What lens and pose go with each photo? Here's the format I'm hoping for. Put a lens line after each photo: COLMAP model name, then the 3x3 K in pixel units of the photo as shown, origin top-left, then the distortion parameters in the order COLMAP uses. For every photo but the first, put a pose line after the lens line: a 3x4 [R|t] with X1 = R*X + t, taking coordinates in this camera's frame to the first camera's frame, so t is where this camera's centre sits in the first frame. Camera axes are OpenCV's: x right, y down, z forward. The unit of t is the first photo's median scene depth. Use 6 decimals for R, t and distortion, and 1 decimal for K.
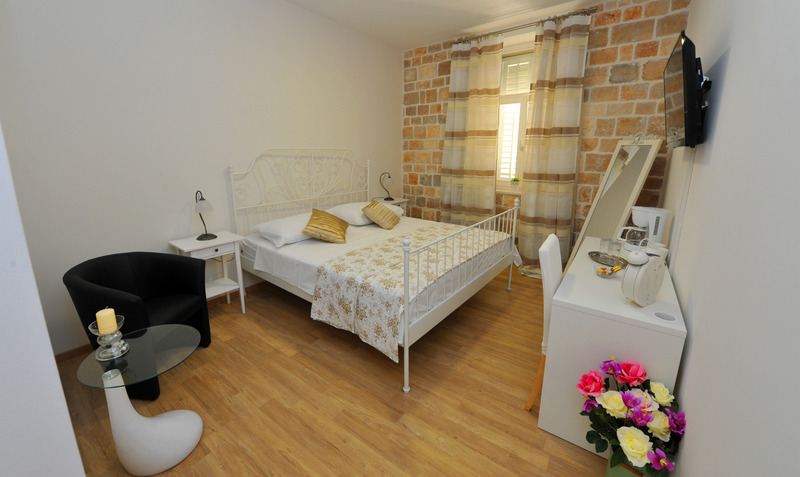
lens RADIAL K [[308.7, 0, 398.8], [0, 308.7, 242.4], [0, 0, 1]] dist [-0.003222, -0.000496]
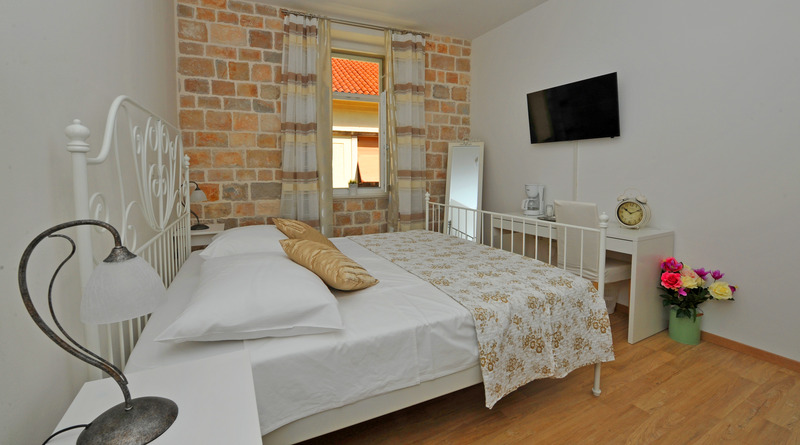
lens RADIAL K [[334.7, 0, 399.1], [0, 334.7, 221.9], [0, 0, 1]] dist [-0.007645, -0.000292]
pose [[0.451448, -0.135814, 0.881901, -0.447515], [0.264495, 0.964298, 0.013108, -0.063870], [-0.852196, 0.227341, 0.471252, 0.426833]]
